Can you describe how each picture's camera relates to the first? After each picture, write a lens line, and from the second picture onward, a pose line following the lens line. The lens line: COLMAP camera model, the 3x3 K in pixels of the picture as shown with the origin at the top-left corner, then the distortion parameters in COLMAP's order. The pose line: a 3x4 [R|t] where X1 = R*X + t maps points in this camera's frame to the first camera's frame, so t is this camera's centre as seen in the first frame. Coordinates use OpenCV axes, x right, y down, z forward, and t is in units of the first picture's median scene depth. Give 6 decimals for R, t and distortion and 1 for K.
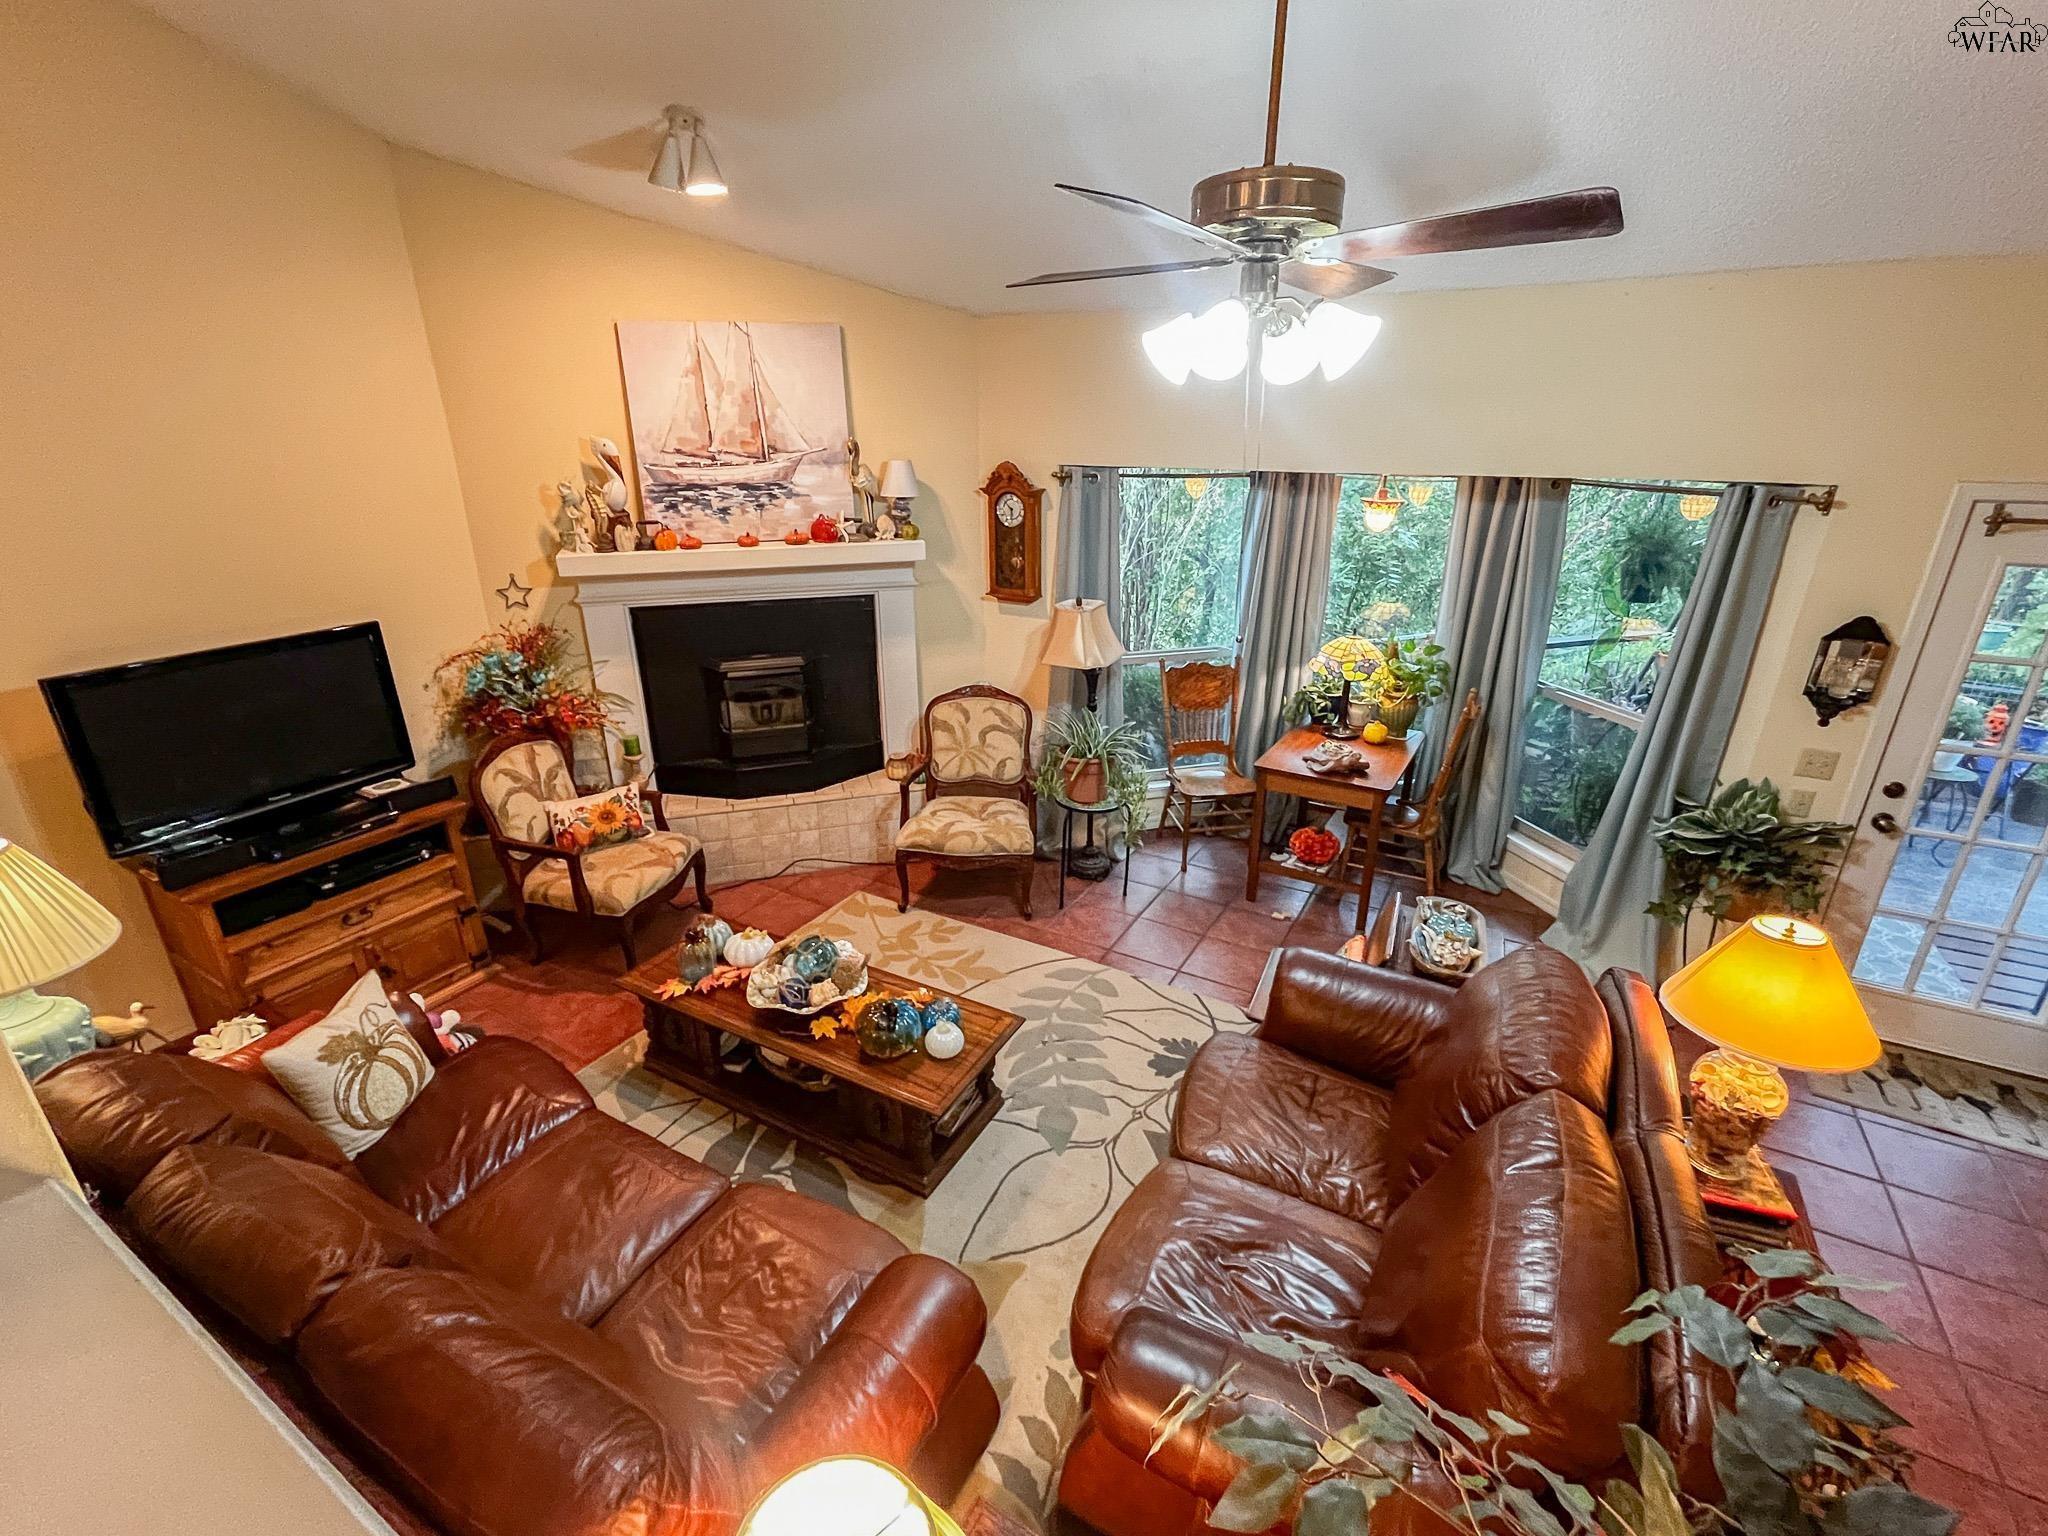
lens RADIAL K [[908.5, 0, 1018.3], [0, 908.5, 764.4], [0, 0, 1]] dist [-0.003271, -0.000095]
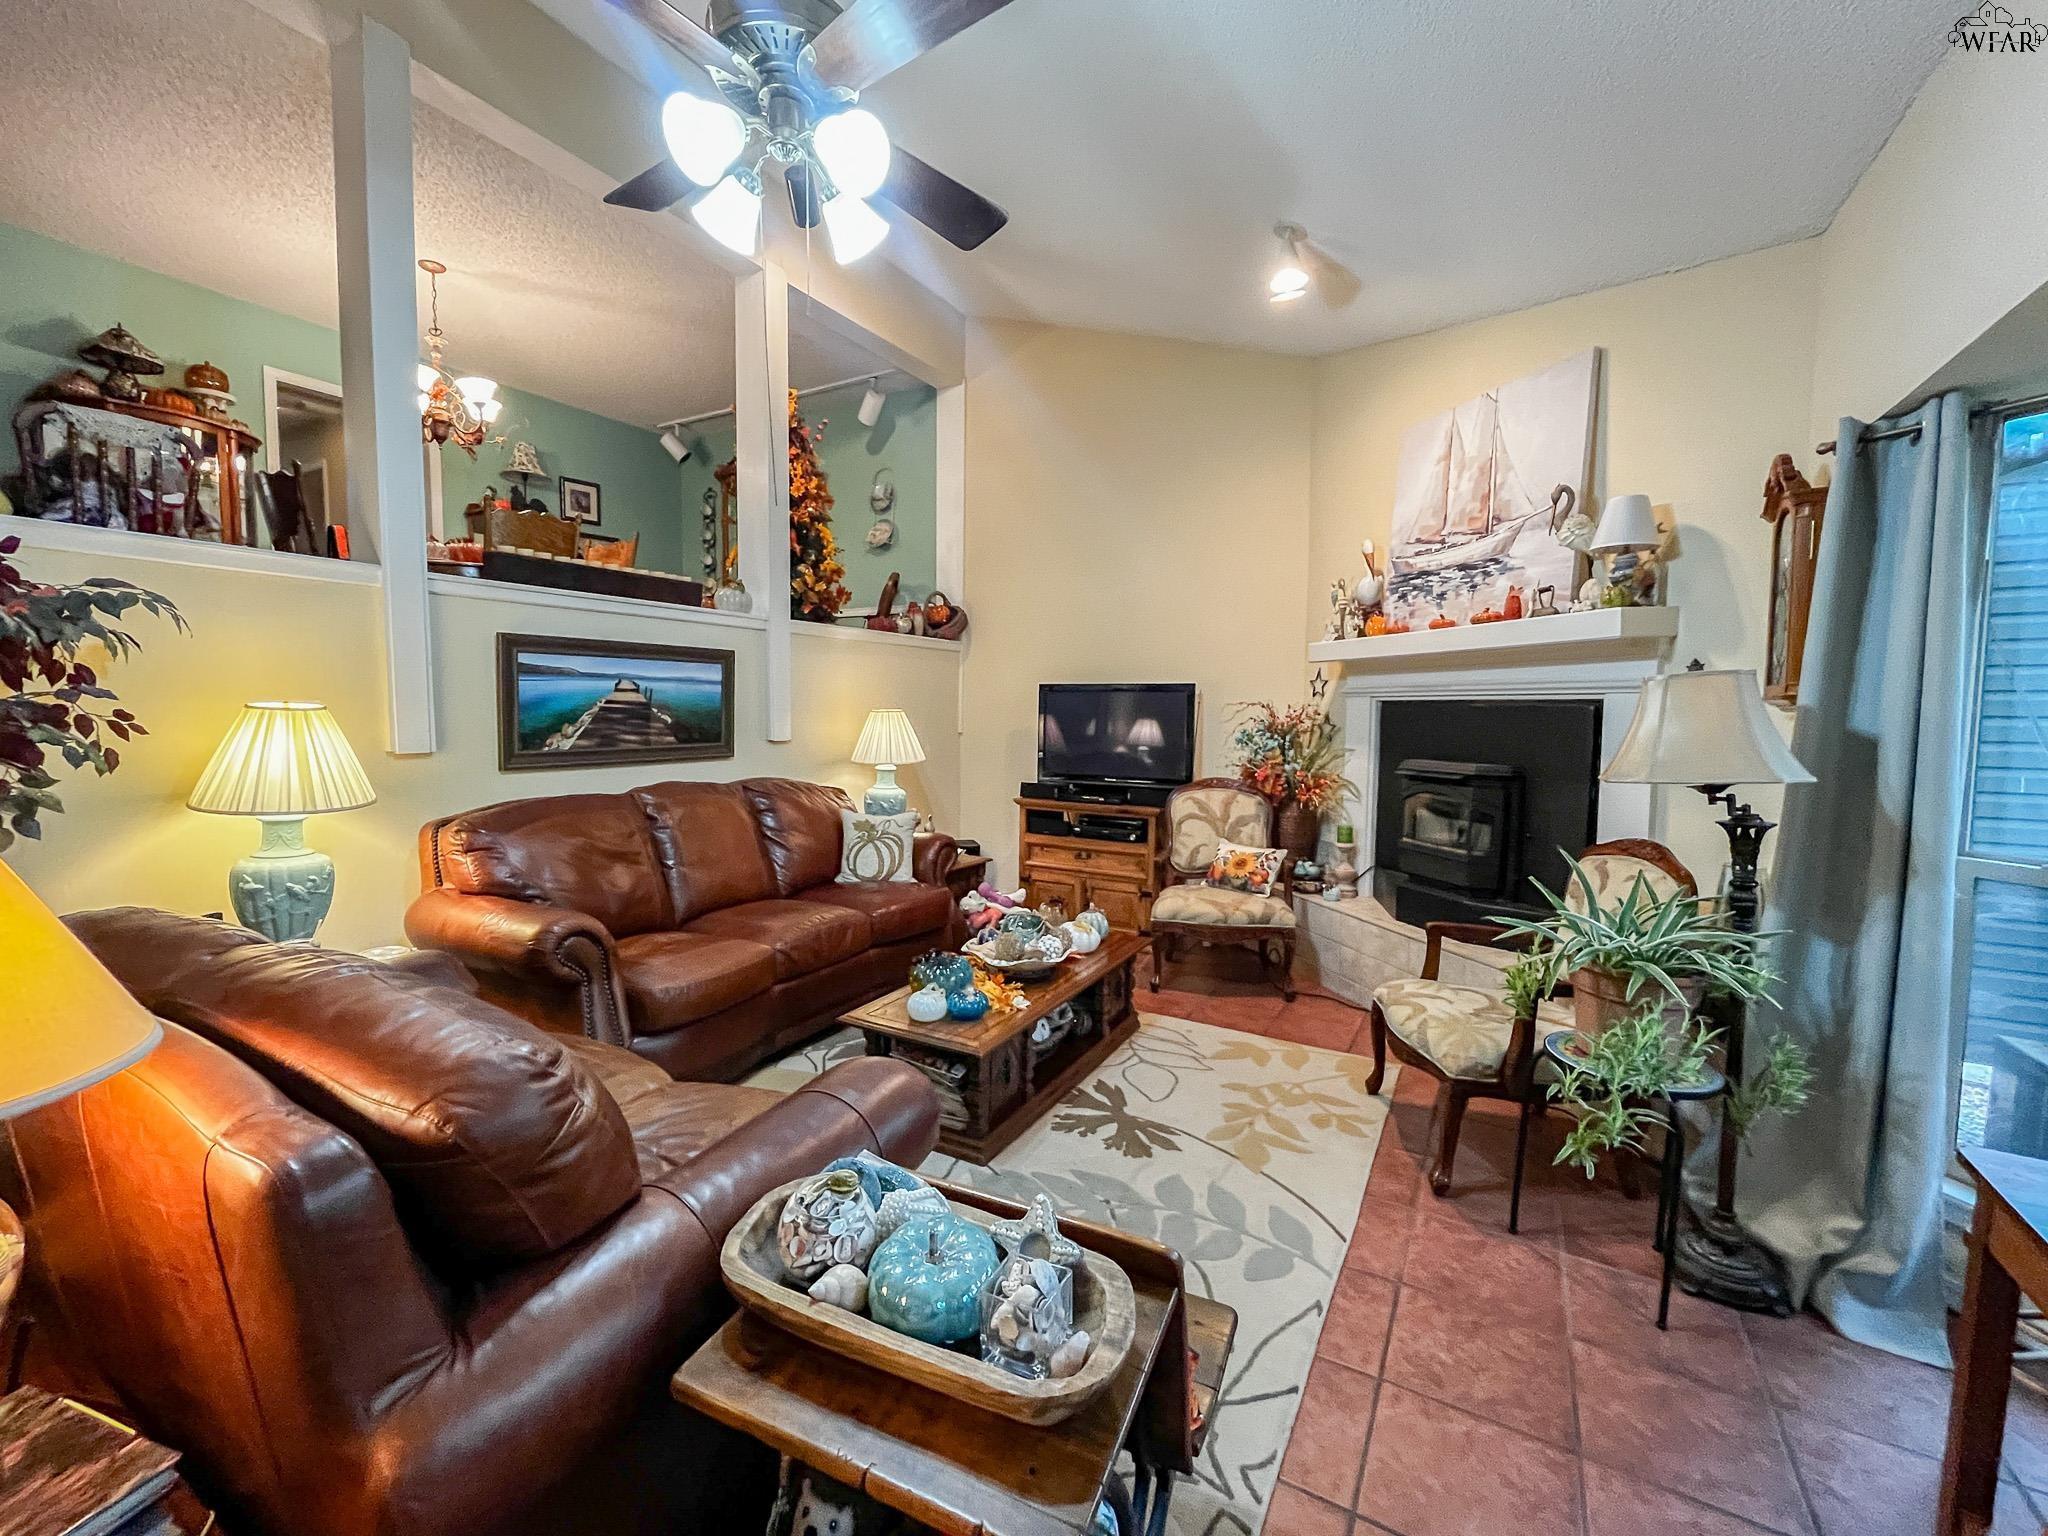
lens RADIAL K [[840.9, 0, 1022.5], [0, 840.9, 763.9], [0, 0, 1]] dist [-0.002459, -0.000067]
pose [[0.003209, 0.069309, -0.997590, 0.527435], [-0.366339, 0.928324, 0.063318, -0.021552], [0.930476, 0.365253, 0.028369, 0.643386]]
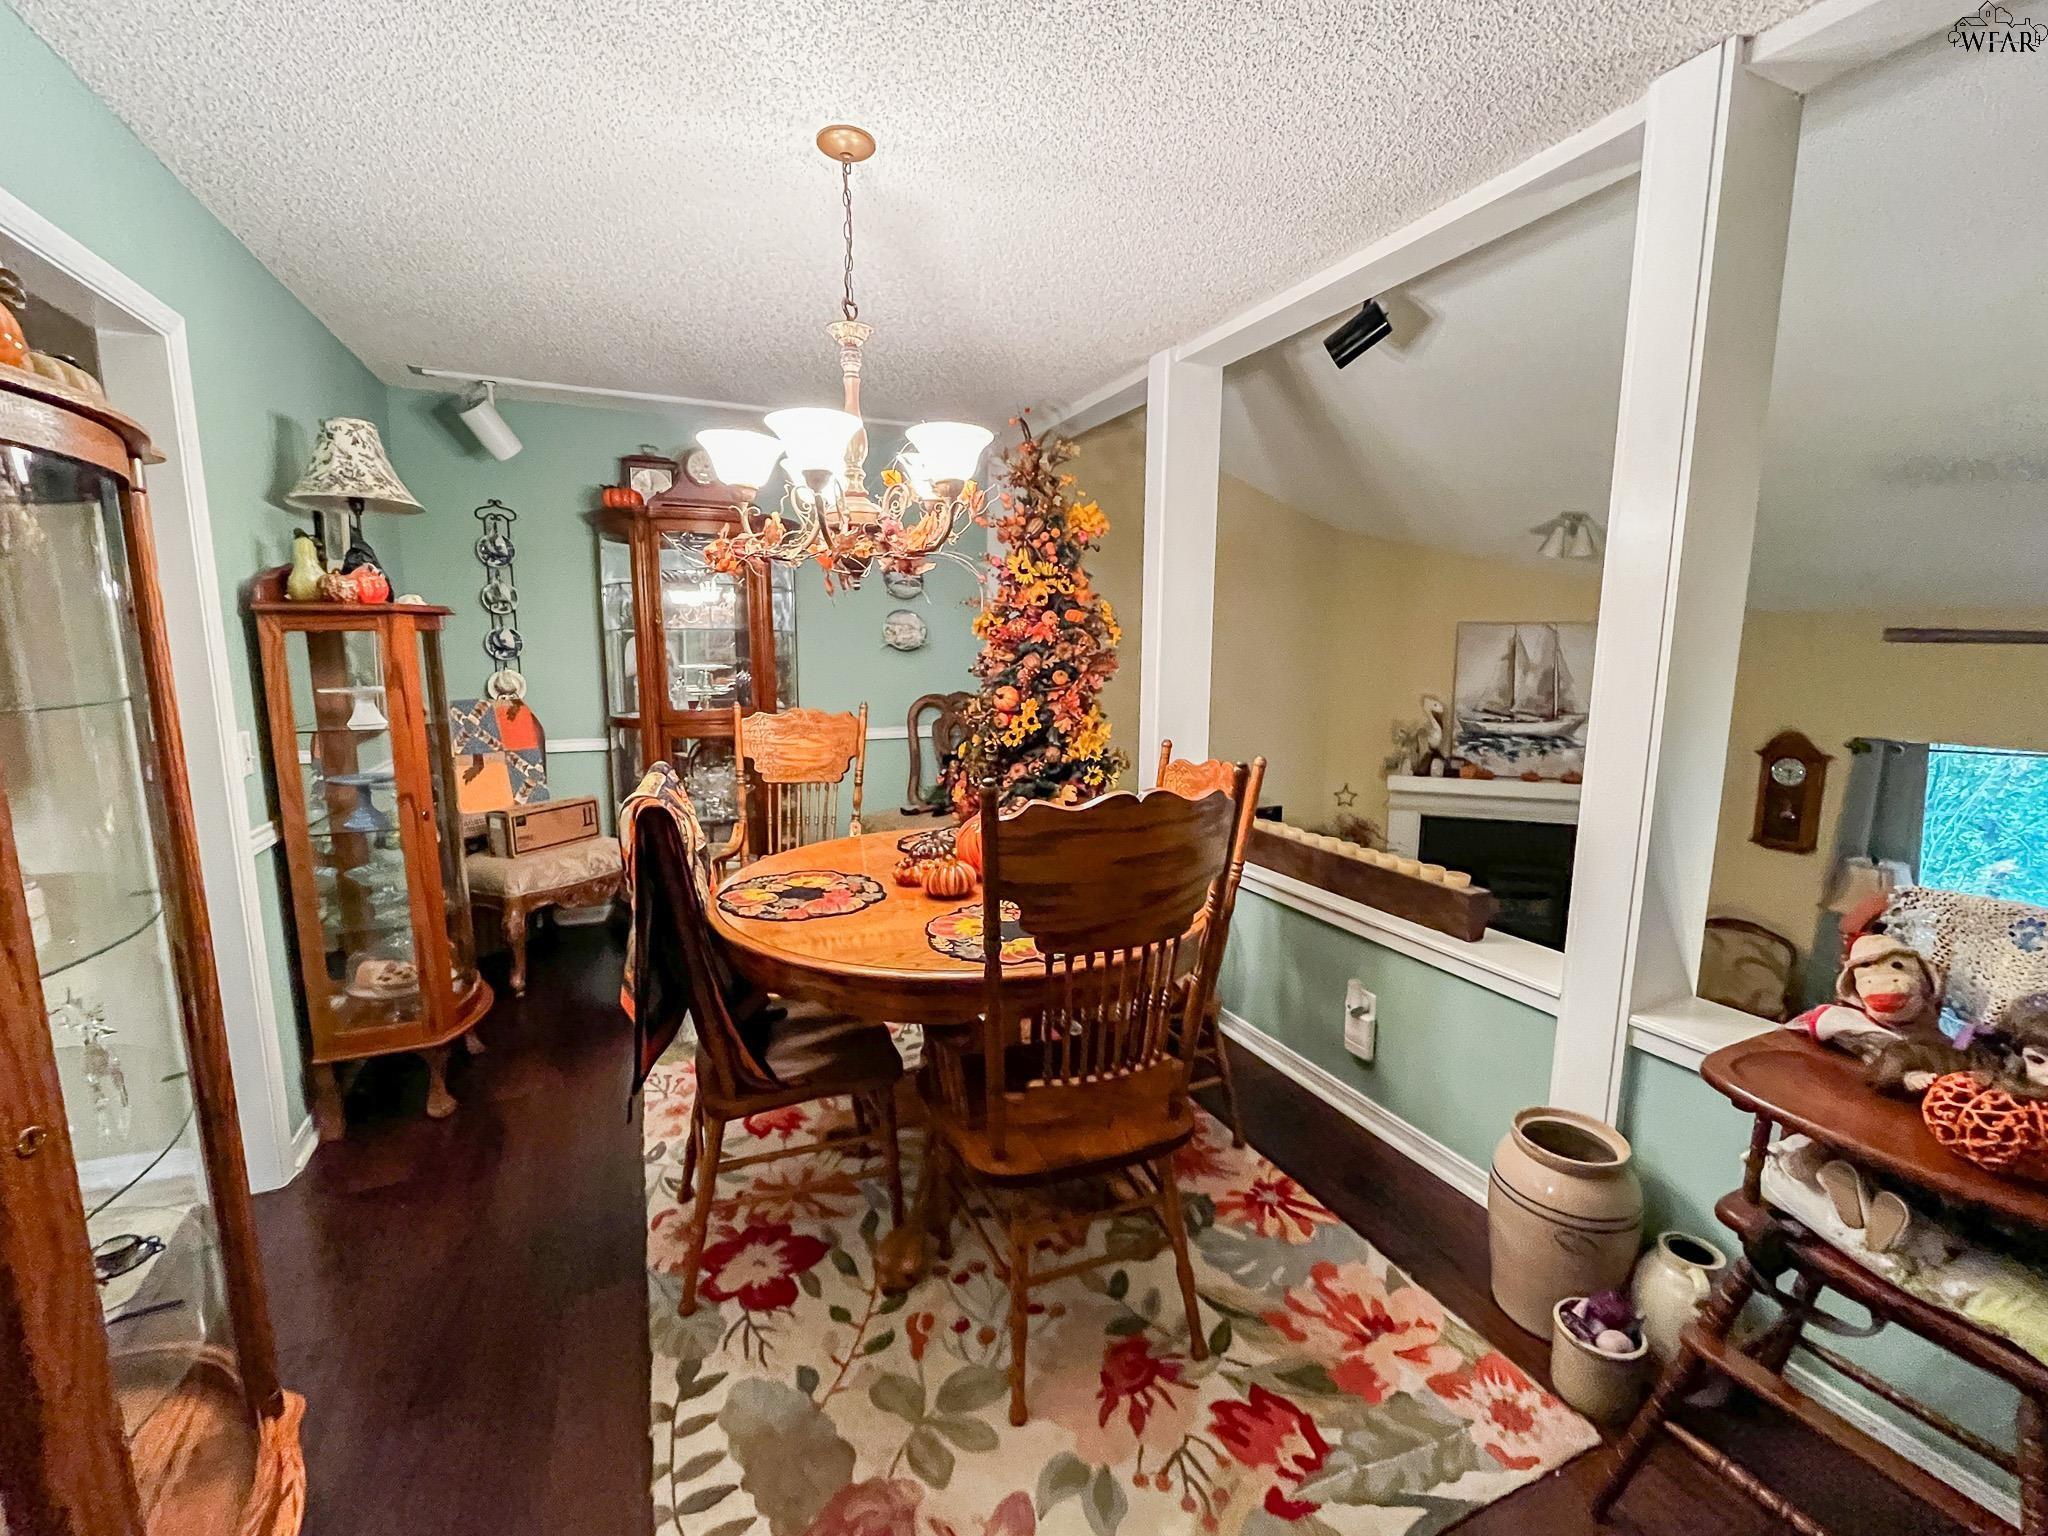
lens RADIAL K [[855.7, 0, 1022.7], [0, 855.7, 764.1], [0, 0, 1]] dist [-0.001905, 0.000252]
pose [[0.808517, 0.088156, -0.581832, -0.172094], [-0.214315, 0.964926, -0.151614, 0.084161], [0.548059, 0.247278, 0.799052, -0.408996]]
